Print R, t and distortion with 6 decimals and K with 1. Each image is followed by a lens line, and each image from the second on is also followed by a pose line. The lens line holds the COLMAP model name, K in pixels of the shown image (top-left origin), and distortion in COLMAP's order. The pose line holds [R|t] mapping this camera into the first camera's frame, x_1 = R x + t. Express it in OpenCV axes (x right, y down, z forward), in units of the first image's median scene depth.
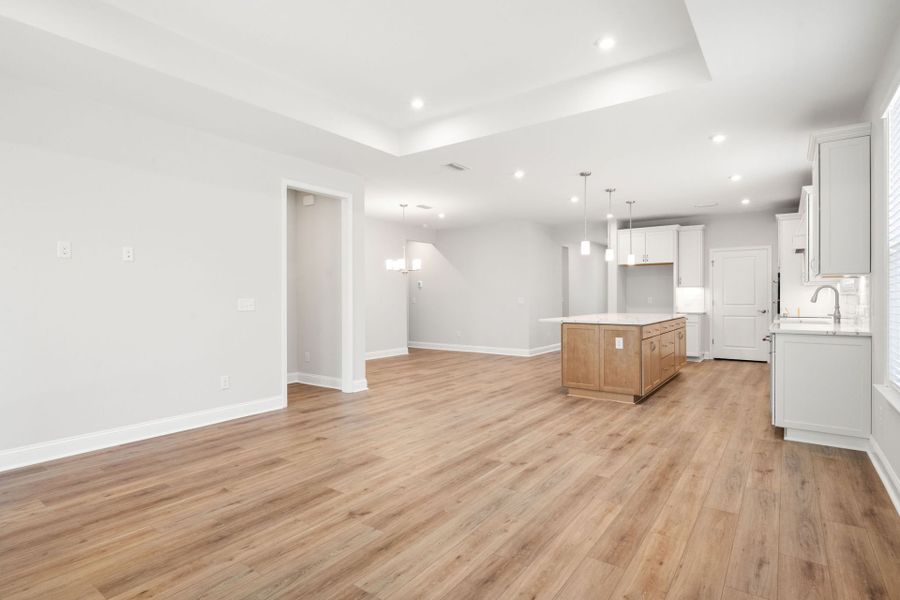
lens RADIAL K [[460.5, 0, 450.1], [0, 460.5, 294.8], [0, 0, 1]] dist [0.000366, -0.000235]
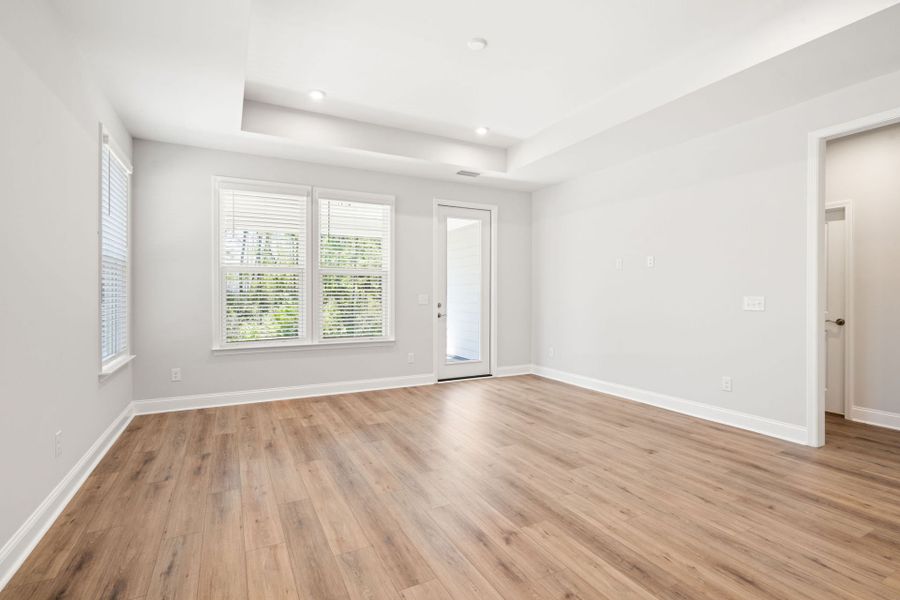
lens RADIAL K [[431.9, 0, 453.4], [0, 431.9, 298.3], [0, 0, 1]] dist [-0.001882, -0.000050]
pose [[-0.442813, 0.011883, -0.896535, 0.784643], [0.004765, 0.999929, 0.010900, 0.001501], [0.896601, 0.000554, -0.442838, 1.248915]]
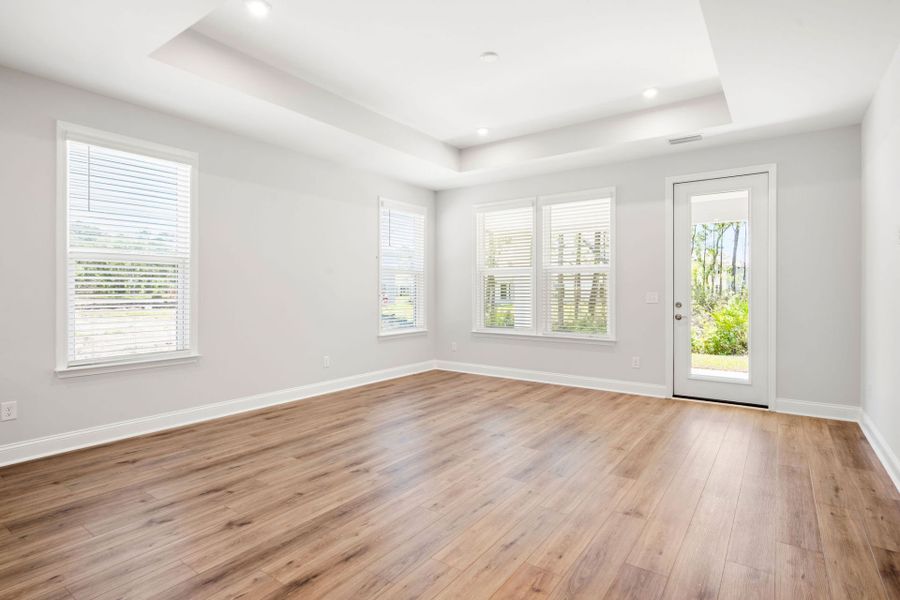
lens RADIAL K [[460.5, 0, 450.1], [0, 460.5, 294.8], [0, 0, 1]] dist [0.000366, -0.000235]
pose [[-0.999991, 0.002719, -0.003291, -0.030203], [0.002707, 0.999990, 0.003676, 0.007895], [0.003301, 0.003667, -0.999988, 1.989863]]
